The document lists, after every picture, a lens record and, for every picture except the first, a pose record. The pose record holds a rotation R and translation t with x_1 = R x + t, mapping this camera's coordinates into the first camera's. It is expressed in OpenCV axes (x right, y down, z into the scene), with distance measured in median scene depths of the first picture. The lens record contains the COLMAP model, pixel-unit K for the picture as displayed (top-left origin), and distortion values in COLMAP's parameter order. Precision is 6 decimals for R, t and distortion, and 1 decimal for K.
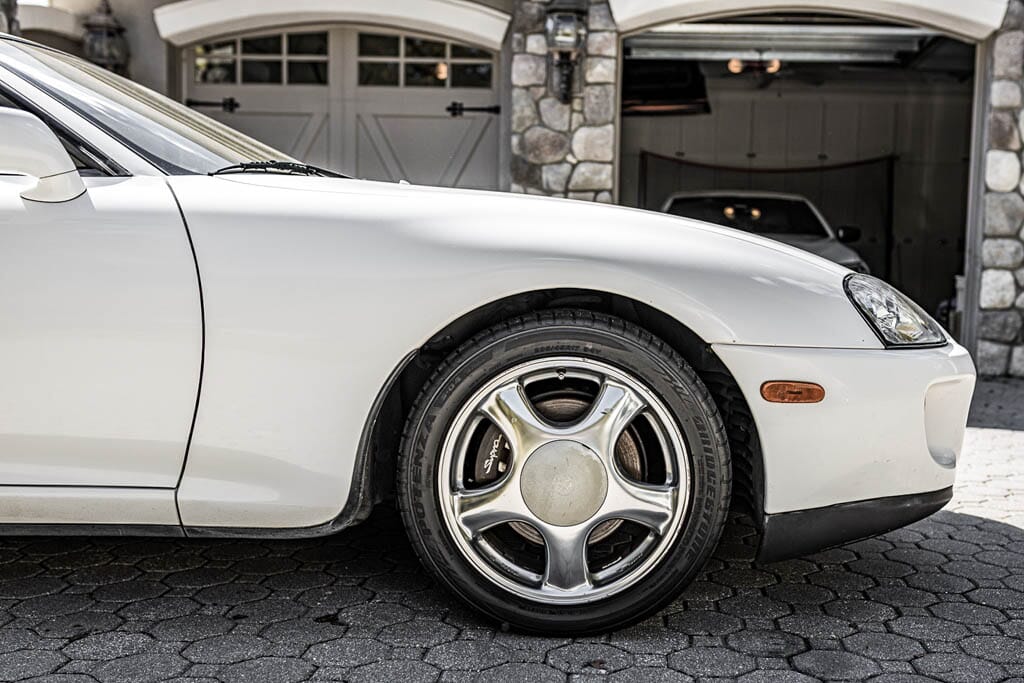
lens RADIAL K [[1021.2, 0, 507.8], [0, 1021.2, 379.6], [0, 0, 1]] dist [-0.003963, 0.009095]
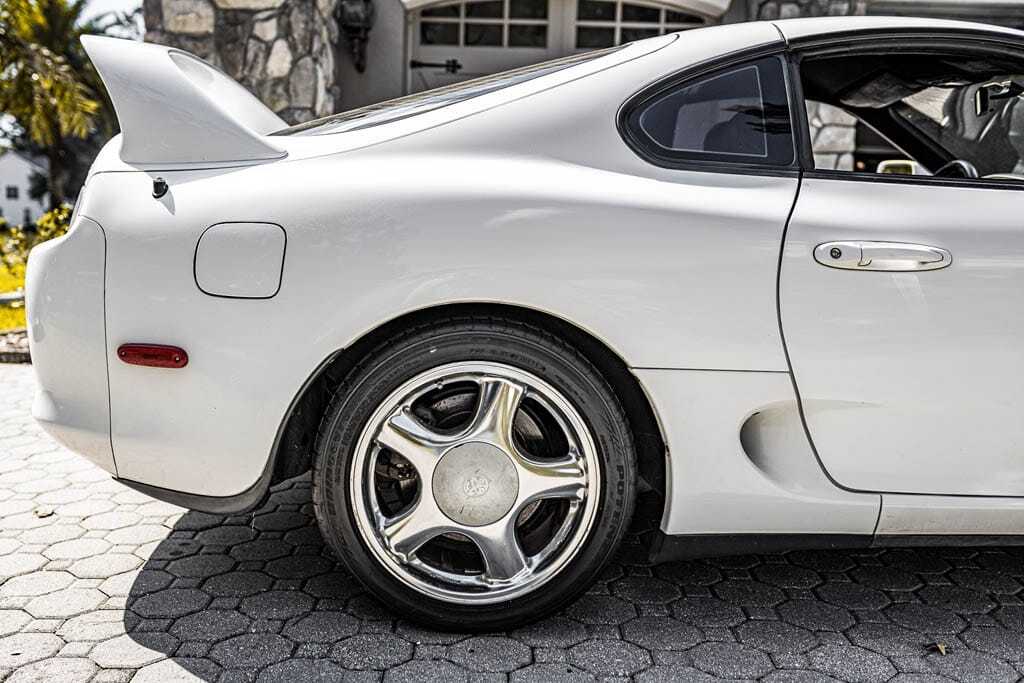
lens RADIAL K [[1021.2, 0, 507.8], [0, 1021.2, 379.6], [0, 0, 1]] dist [-0.003963, 0.009095]
pose [[0.999517, -0.000085, 0.031073, -0.301476], [-0.001813, 0.998132, 0.061063, -0.012205], [-0.031021, -0.061090, 0.997650, -0.076403]]
